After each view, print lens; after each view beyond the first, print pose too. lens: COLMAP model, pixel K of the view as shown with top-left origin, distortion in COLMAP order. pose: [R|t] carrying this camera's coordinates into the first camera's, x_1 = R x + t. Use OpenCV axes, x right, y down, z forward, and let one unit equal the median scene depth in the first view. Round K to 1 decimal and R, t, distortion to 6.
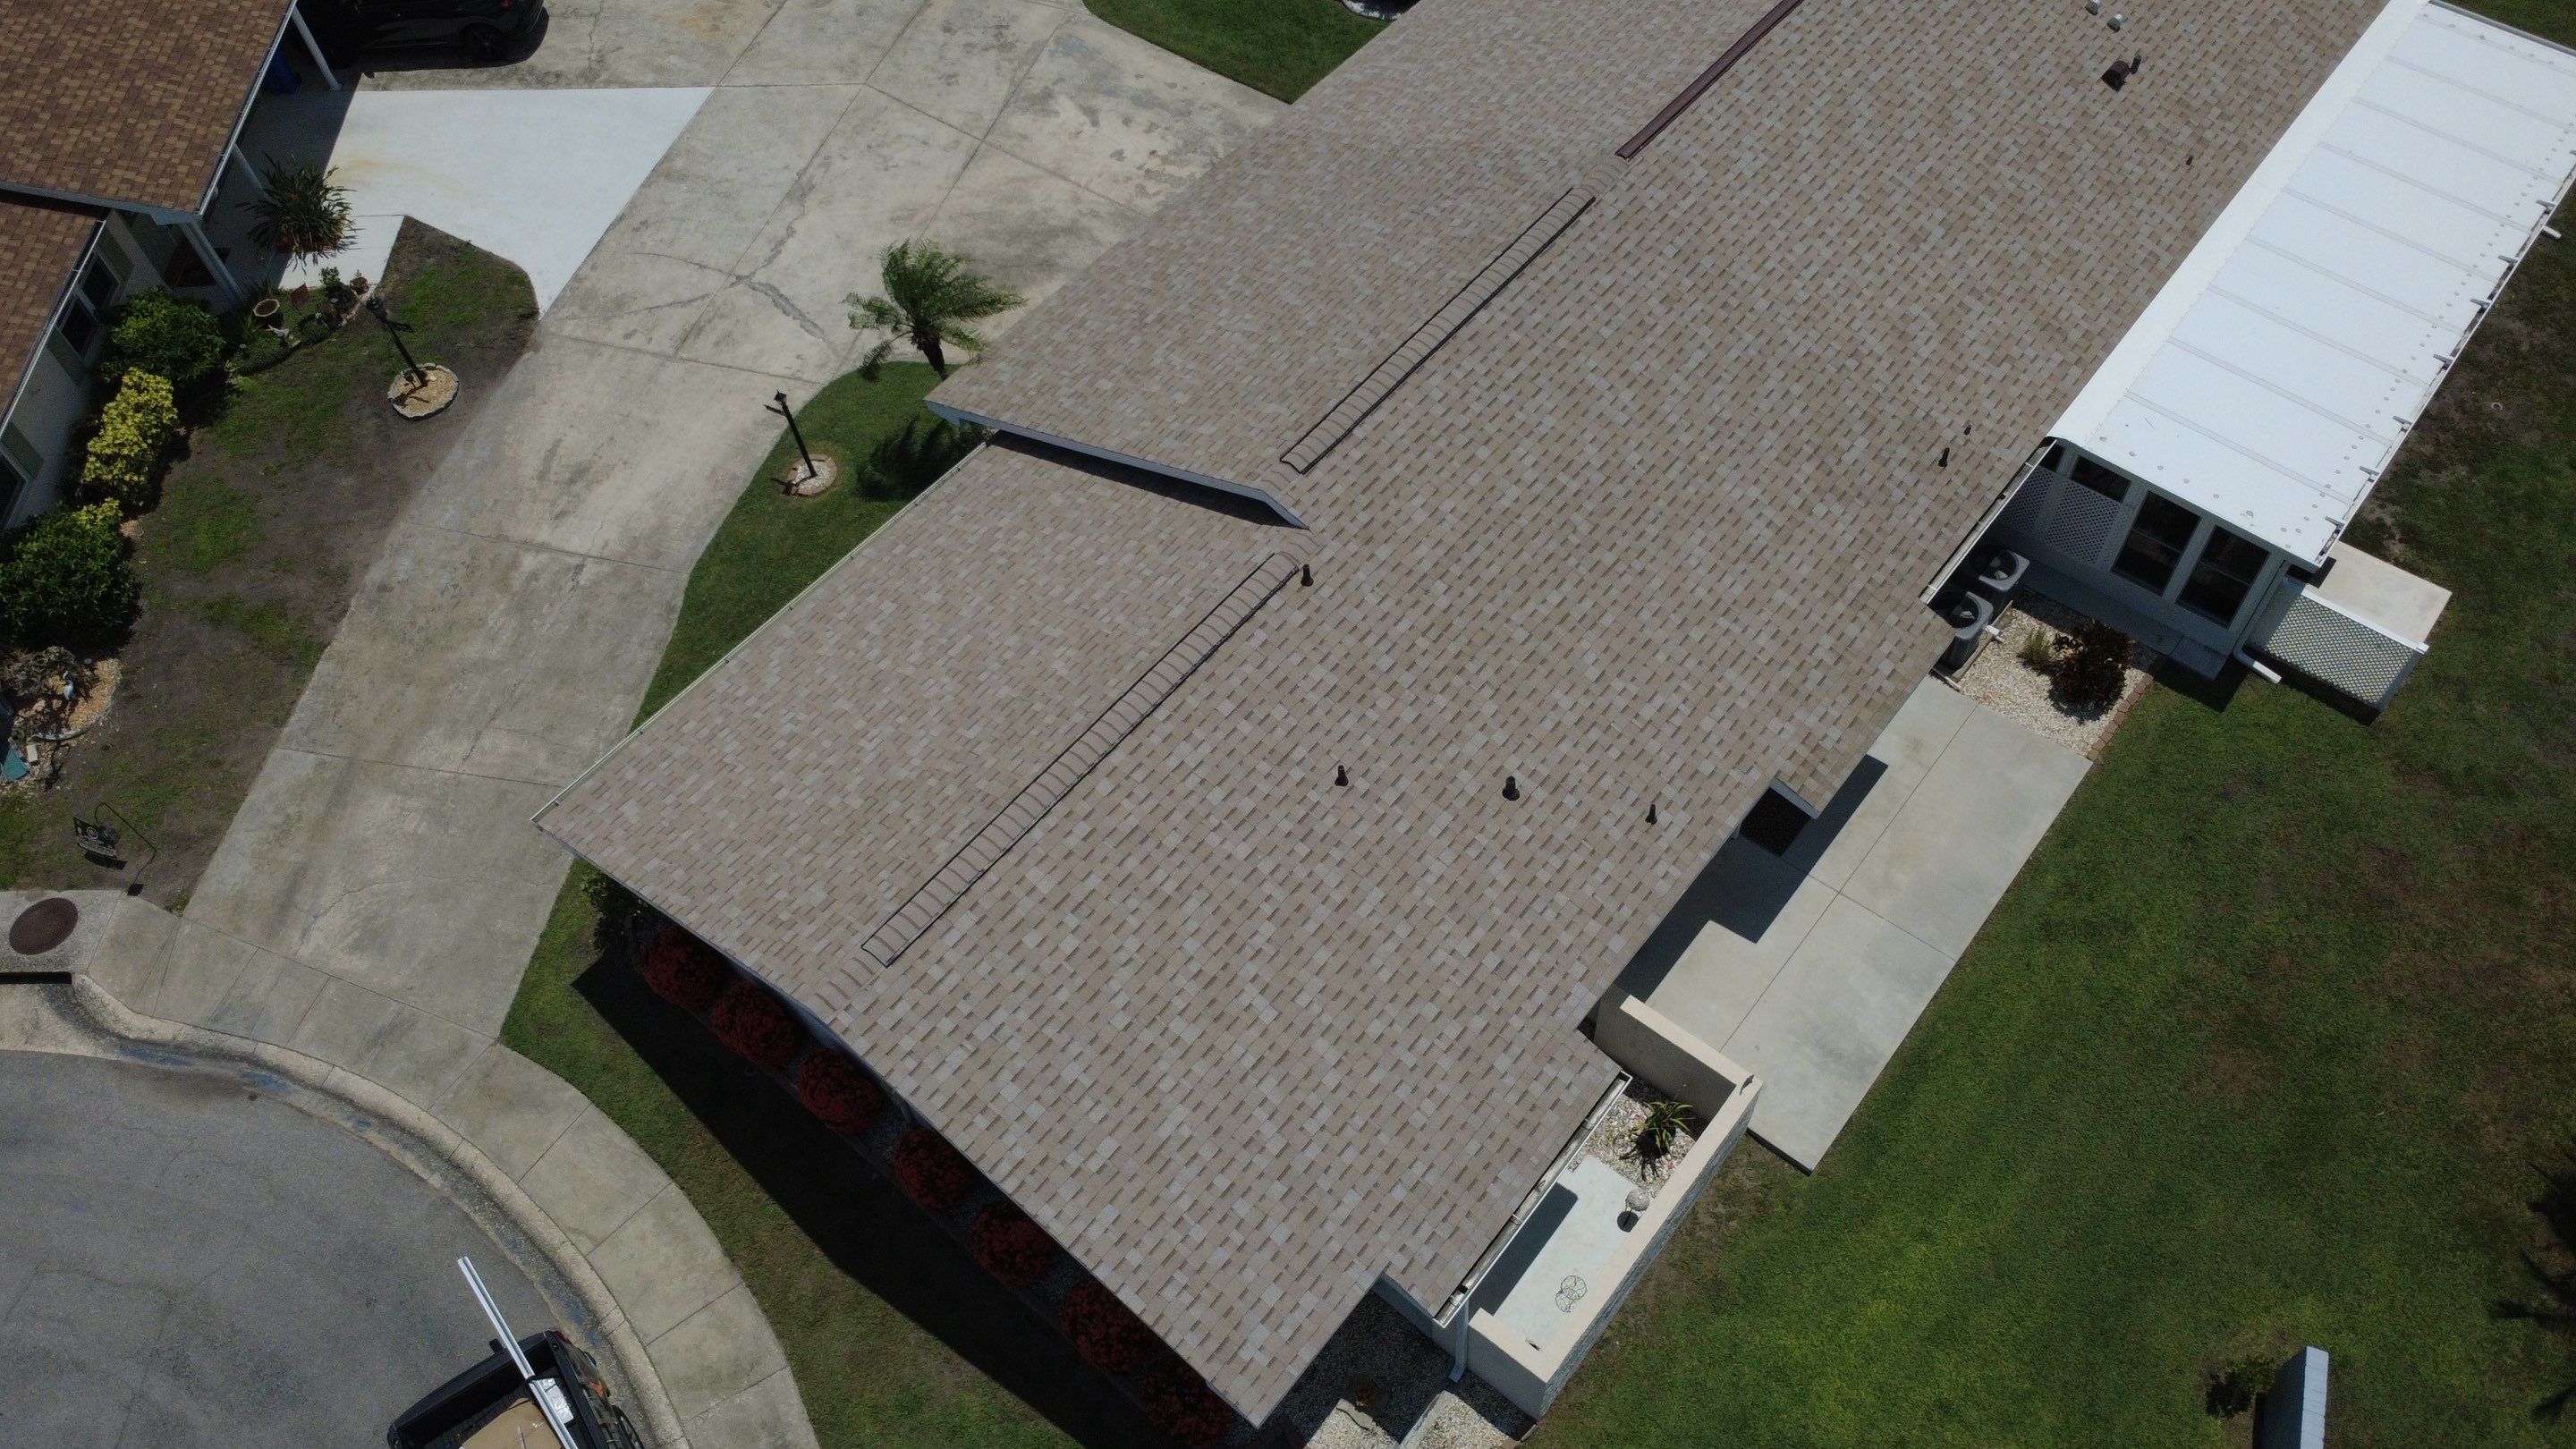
lens RADIAL K [[1873.9, 0, 1283.9], [0, 1873.9, 722.9], [0, 0, 1]] dist [-0.000162, 0.002000]
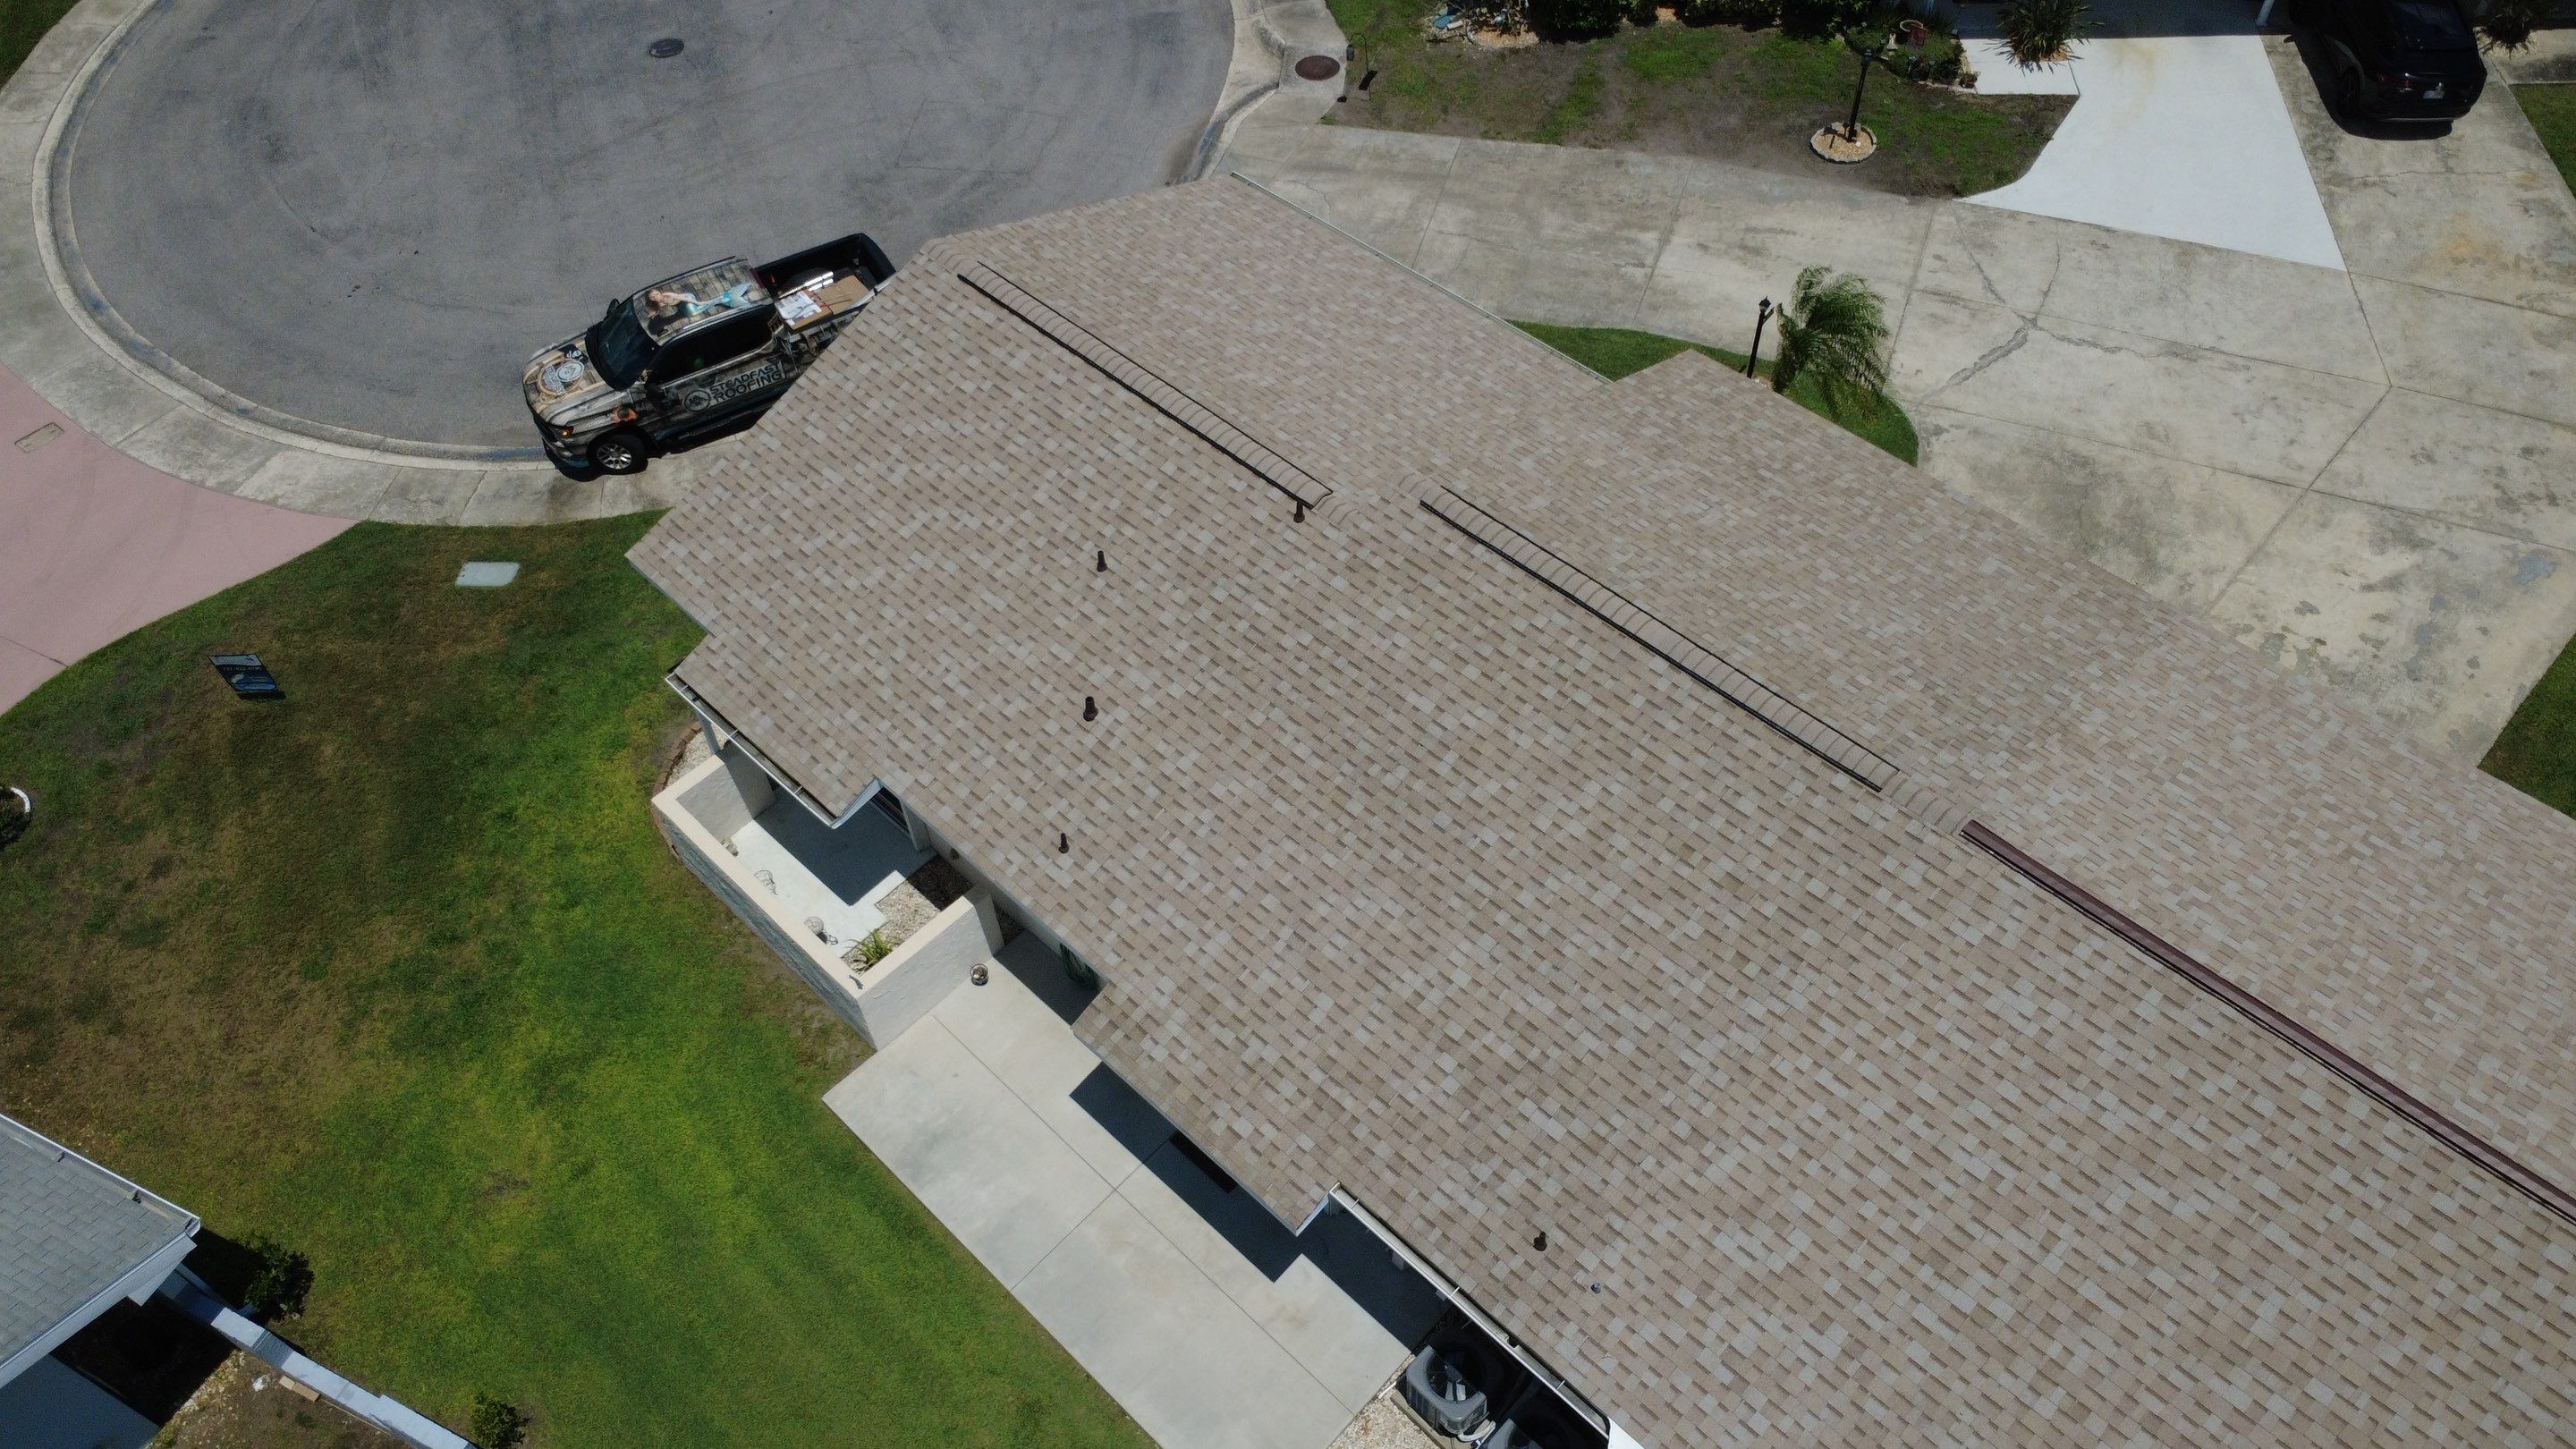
lens RADIAL K [[1873.9, 0, 1285.3], [0, 1873.9, 723.5], [0, 0, 1]] dist [-0.000162, 0.002000]
pose [[-0.079936, 0.809816, -0.581212, 0.632154], [-0.785321, 0.307941, 0.537069, -0.528891], [0.613906, 0.499369, 0.611351, 0.383422]]
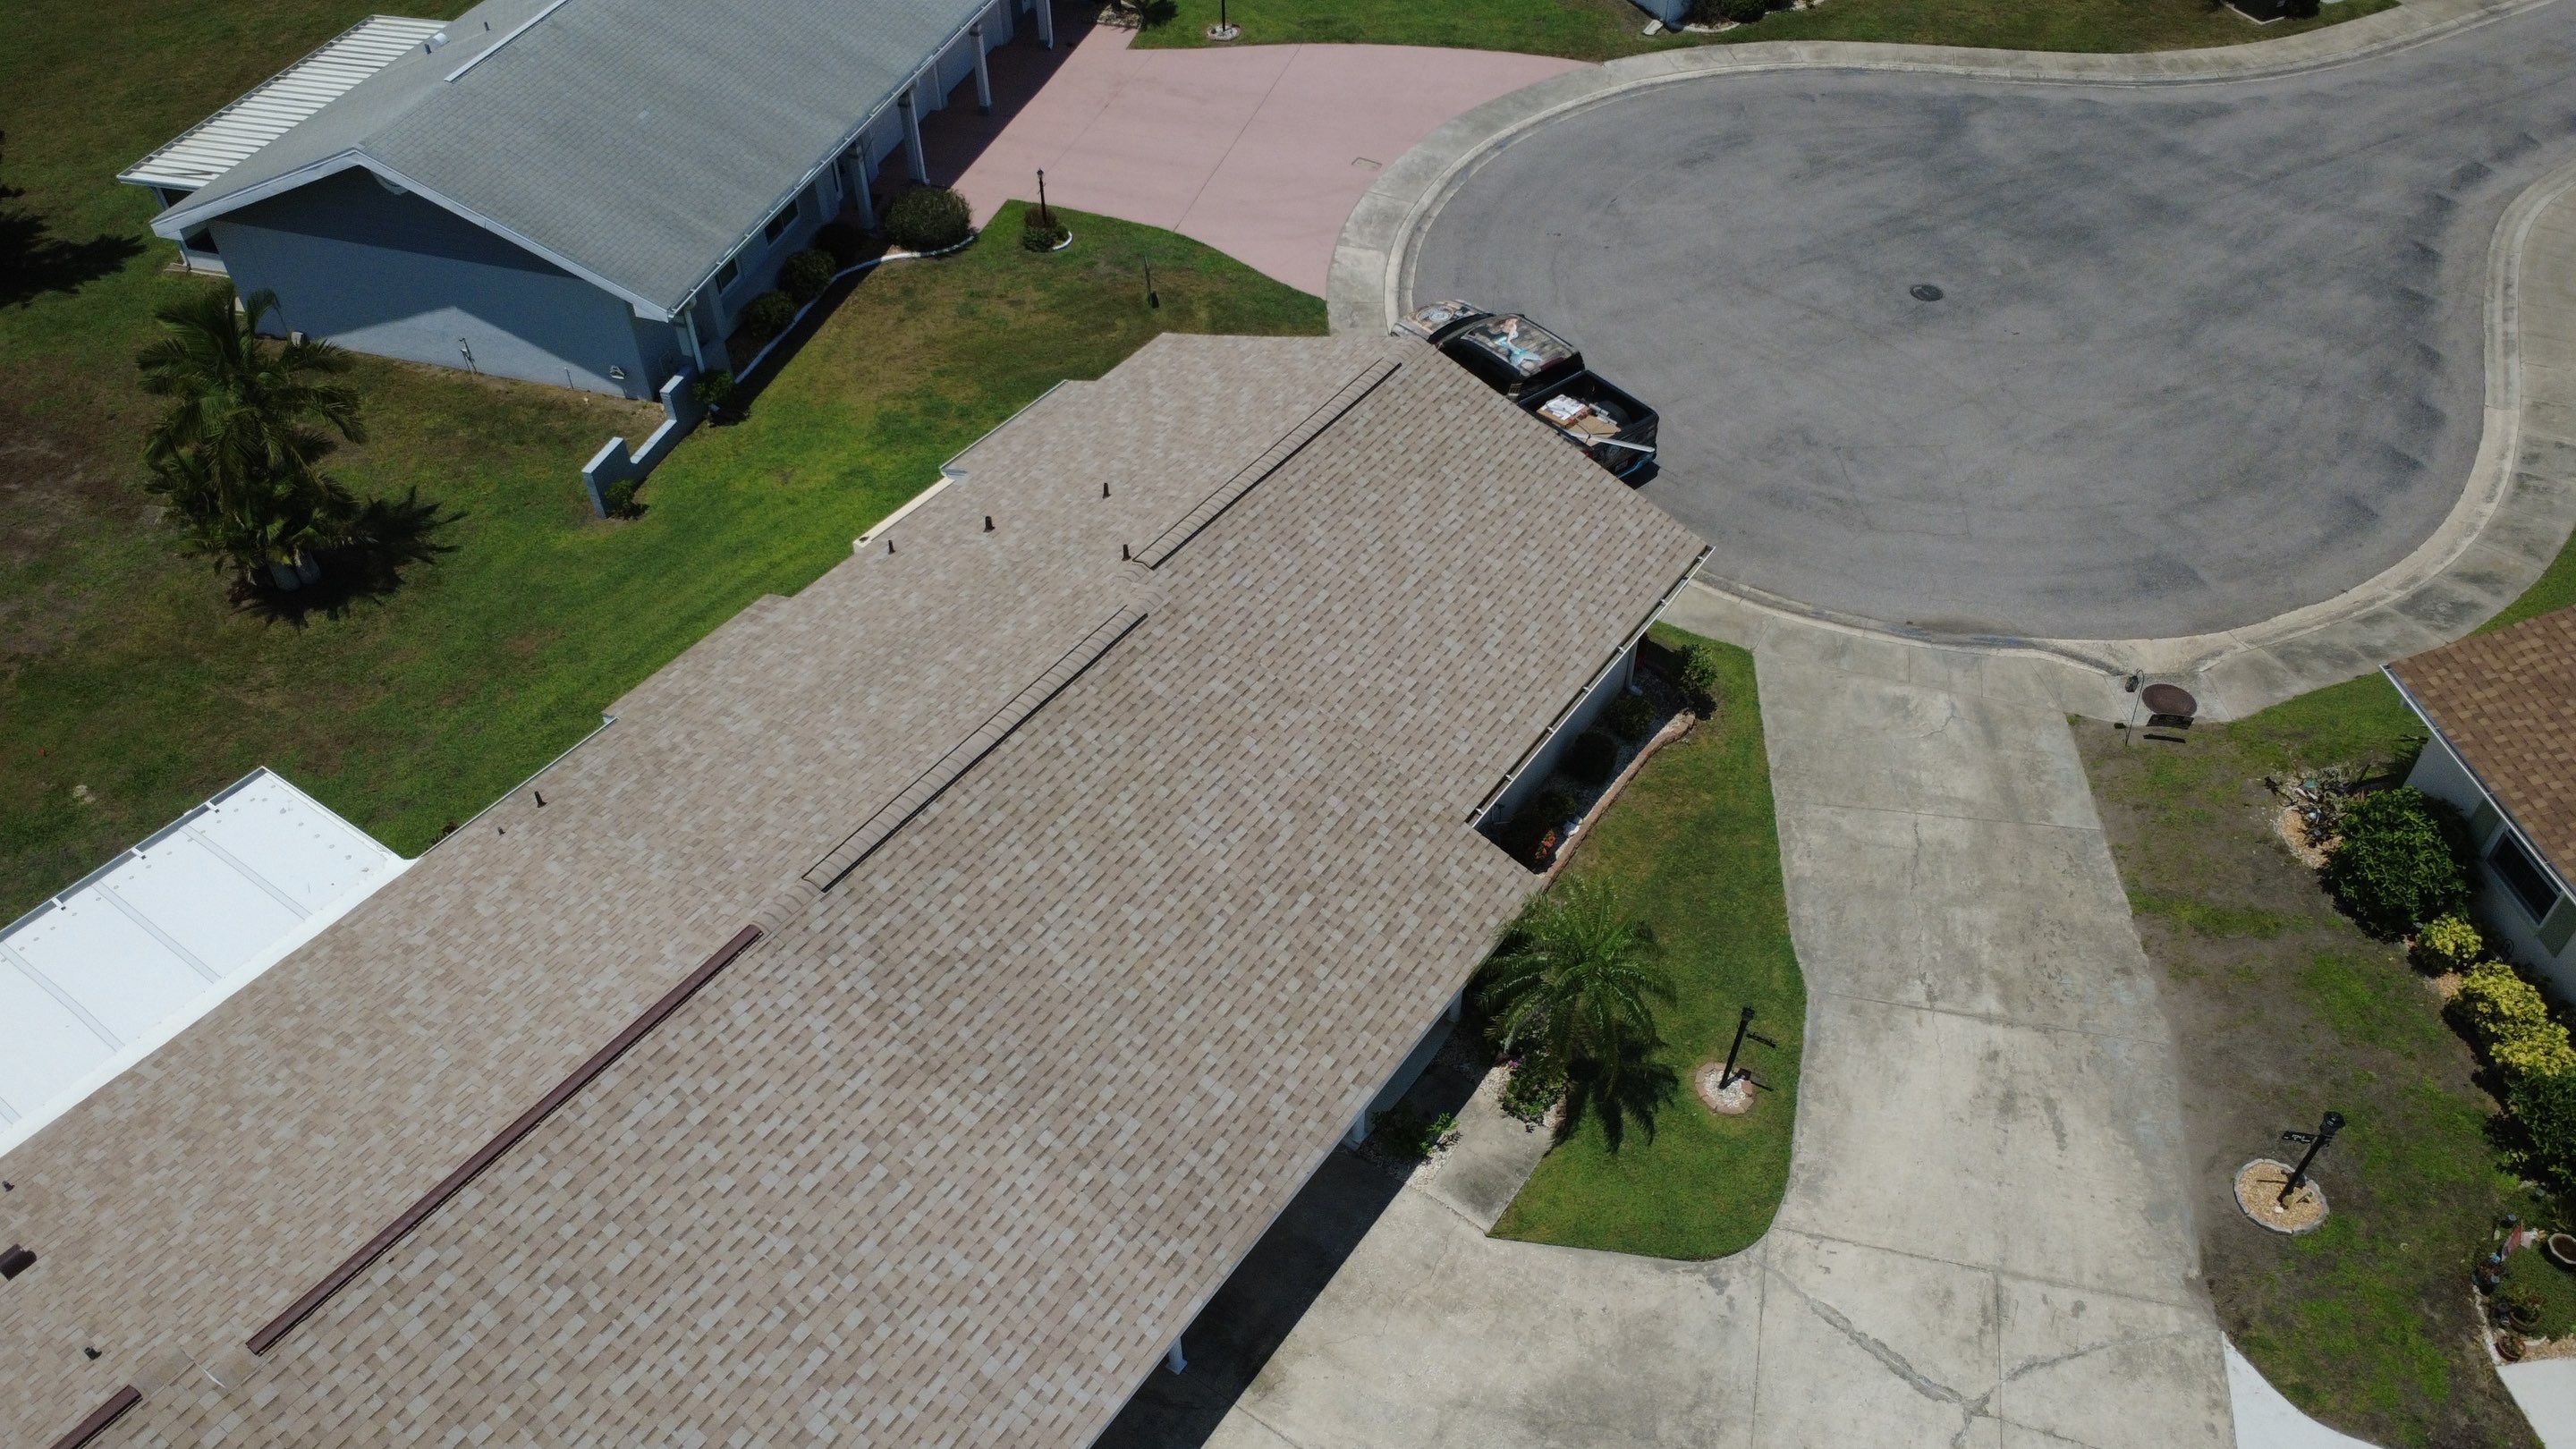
lens RADIAL K [[1873.9, 0, 1281.4], [0, 1873.9, 727.1], [0, 0, 1]] dist [-0.000162, 0.002000]
pose [[-0.996004, 0.089161, -0.005119, -0.067556], [-0.016820, -0.130984, 0.991242, -1.212693], [0.087710, 0.987367, 0.131960, 0.861998]]
